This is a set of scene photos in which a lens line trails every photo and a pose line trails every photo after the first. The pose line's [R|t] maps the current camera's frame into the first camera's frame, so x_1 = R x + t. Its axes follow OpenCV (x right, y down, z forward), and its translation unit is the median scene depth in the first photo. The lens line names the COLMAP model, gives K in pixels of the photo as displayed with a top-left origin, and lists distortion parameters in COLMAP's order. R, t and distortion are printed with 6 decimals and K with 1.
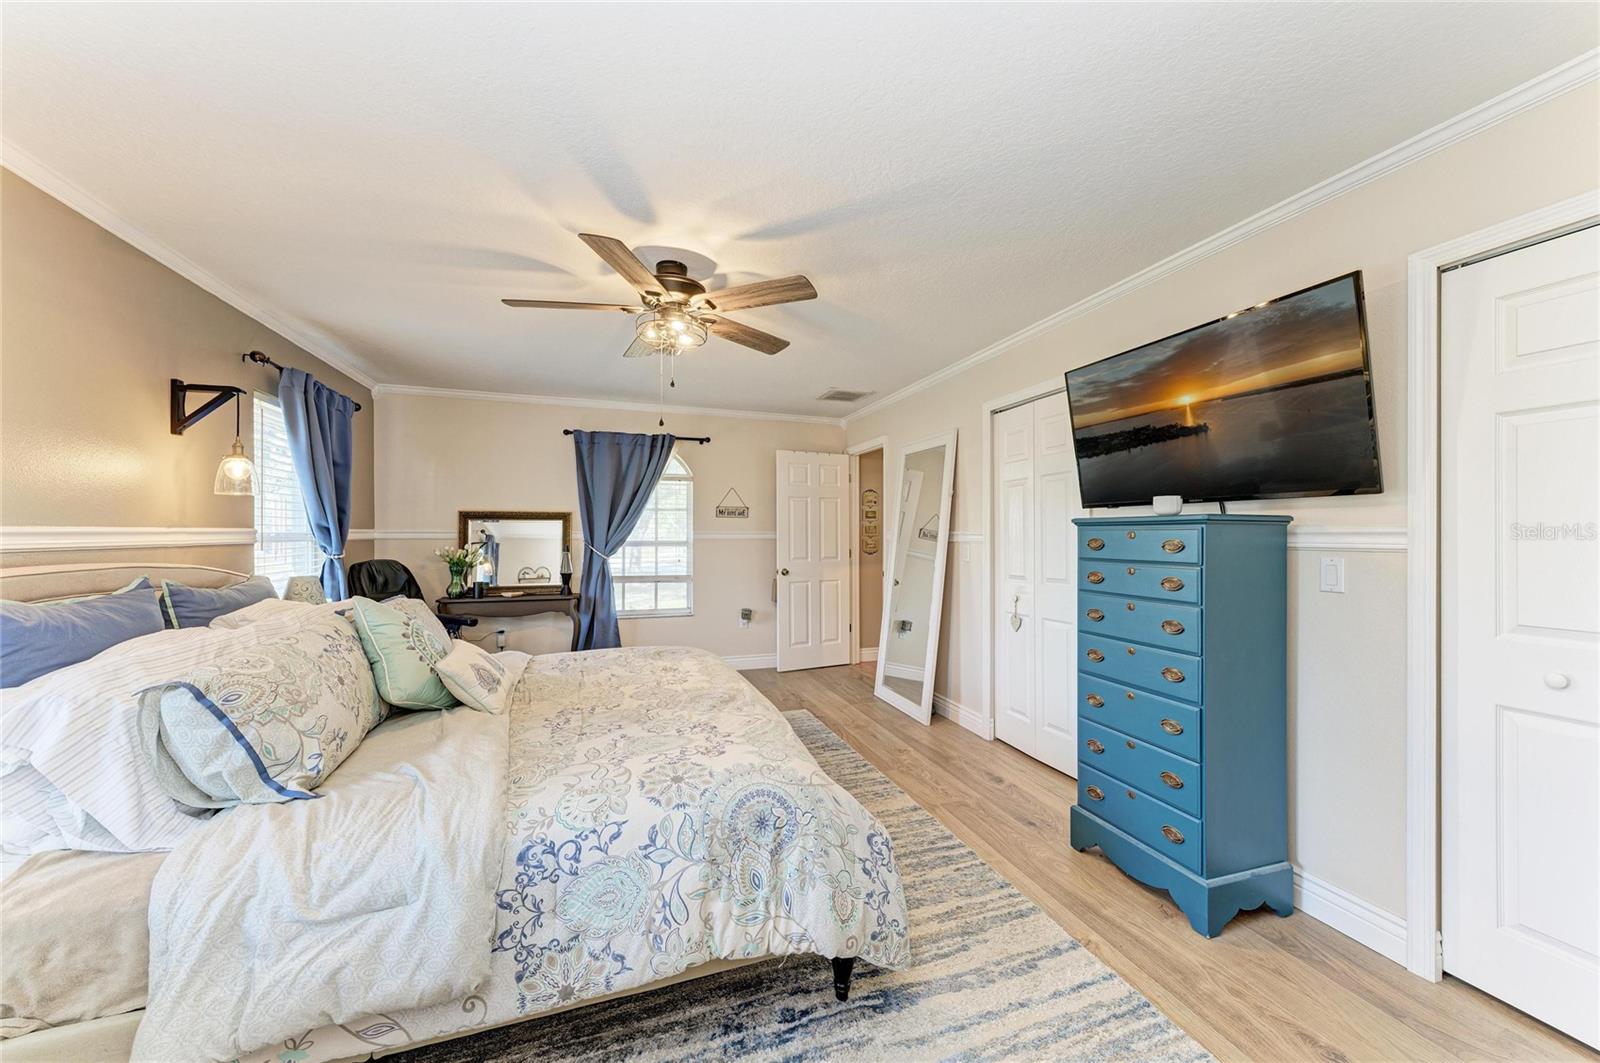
lens RADIAL K [[571.9, 0, 797.5], [0, 571.9, 536.7], [0, 0, 1]] dist [0.013877, -0.003575]
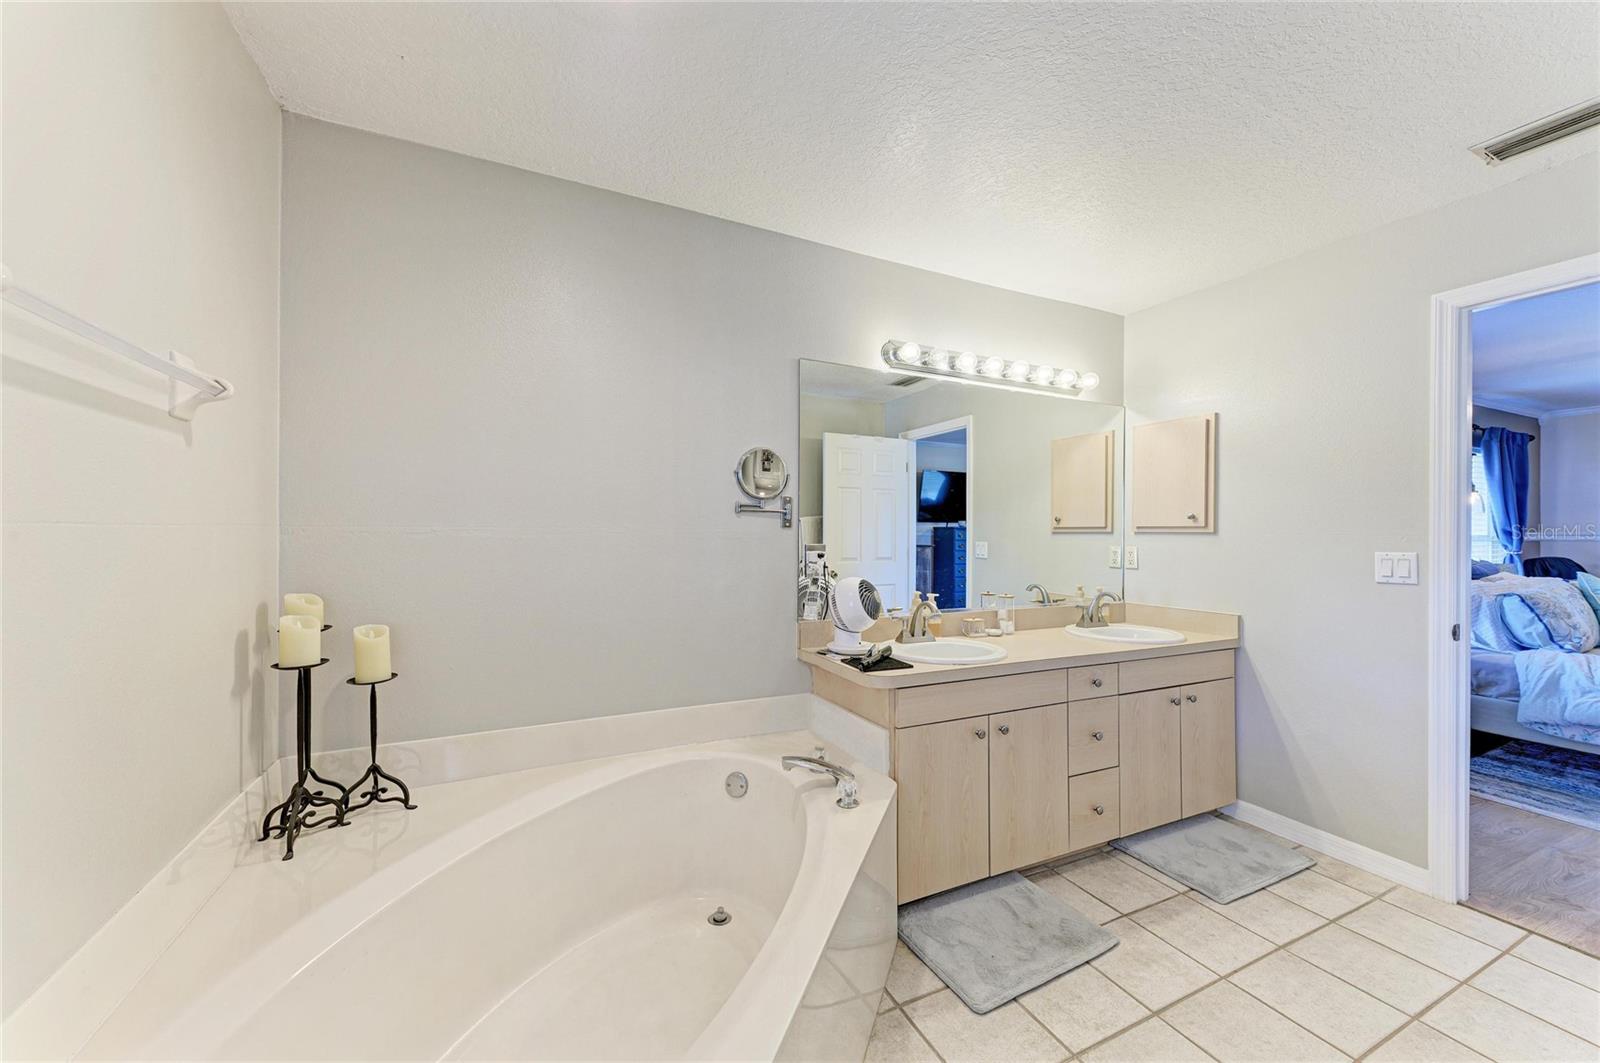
lens RADIAL K [[628.1, 0, 762.8], [0, 628.1, 530.7], [0, 0, 1]] dist [0.019876, -0.004009]
pose [[0.126247, -0.003176, -0.991994, 0.481138], [-0.009106, 0.999949, -0.004361, 0.005408], [0.991957, 0.009584, 0.126211, -0.963242]]
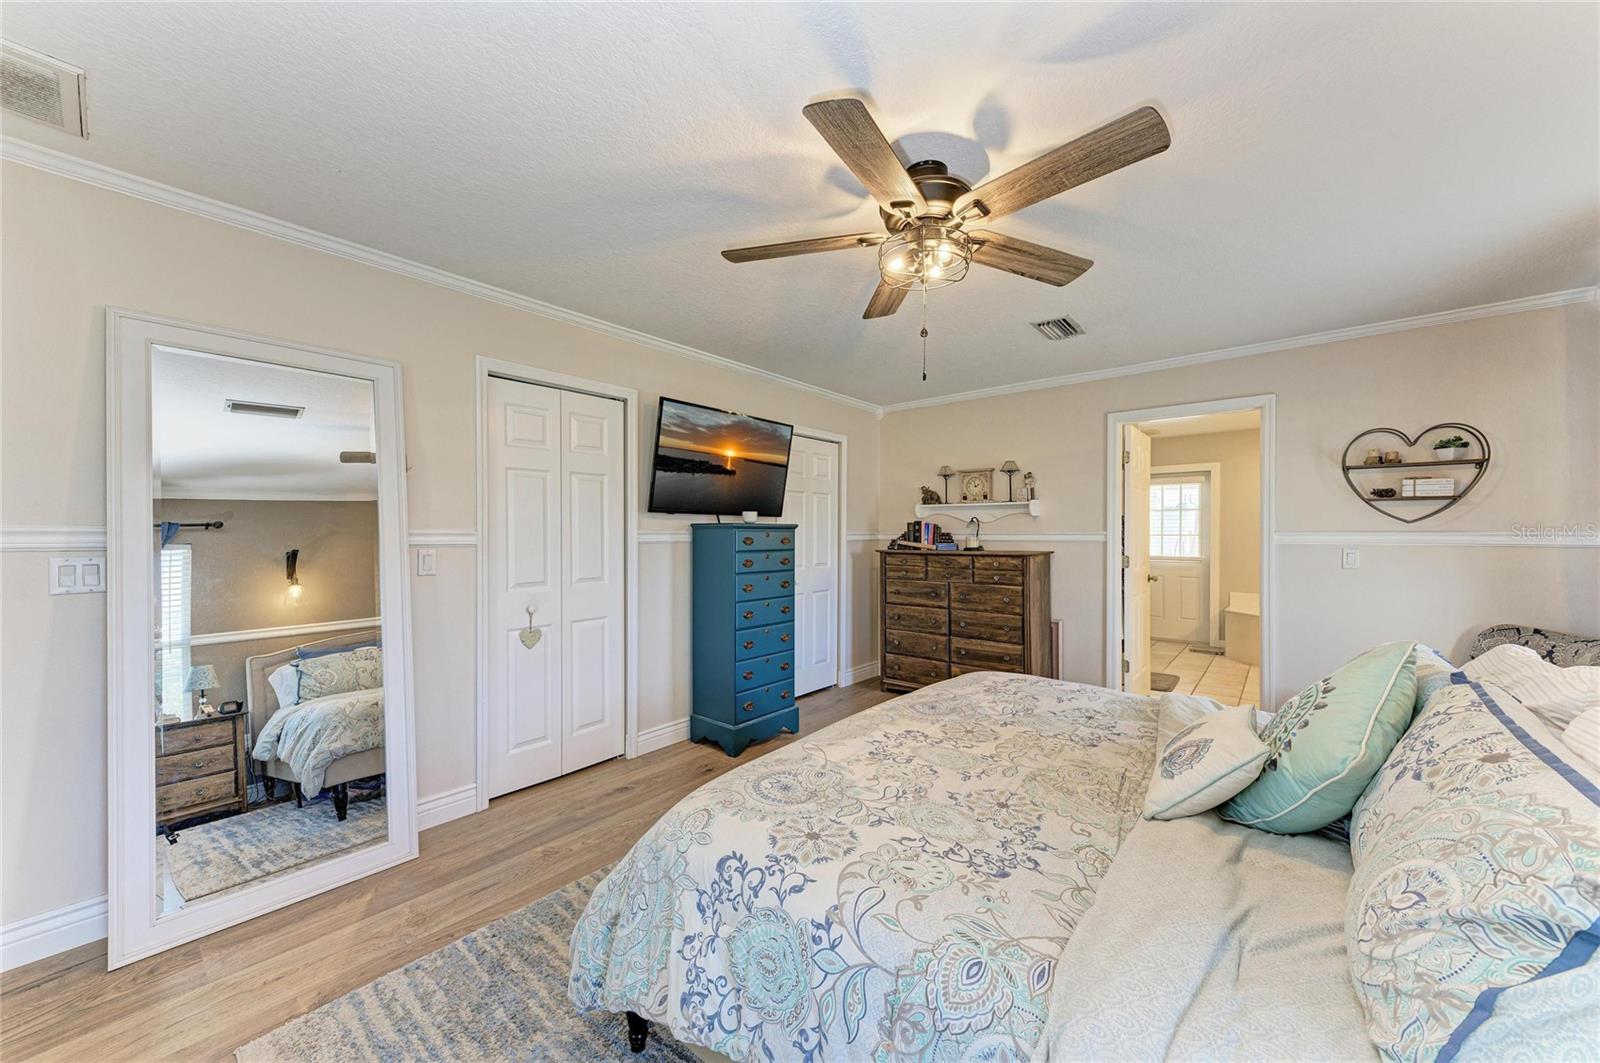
lens RADIAL K [[571.9, 0, 802.4], [0, 571.9, 532.7], [0, 0, 1]] dist [0.013877, -0.003575]
pose [[-0.513932, 0.000386, 0.857831, -0.864843], [0.001929, 0.999998, 0.000706, -0.009519], [-0.857829, 0.002017, -0.513932, 1.695606]]
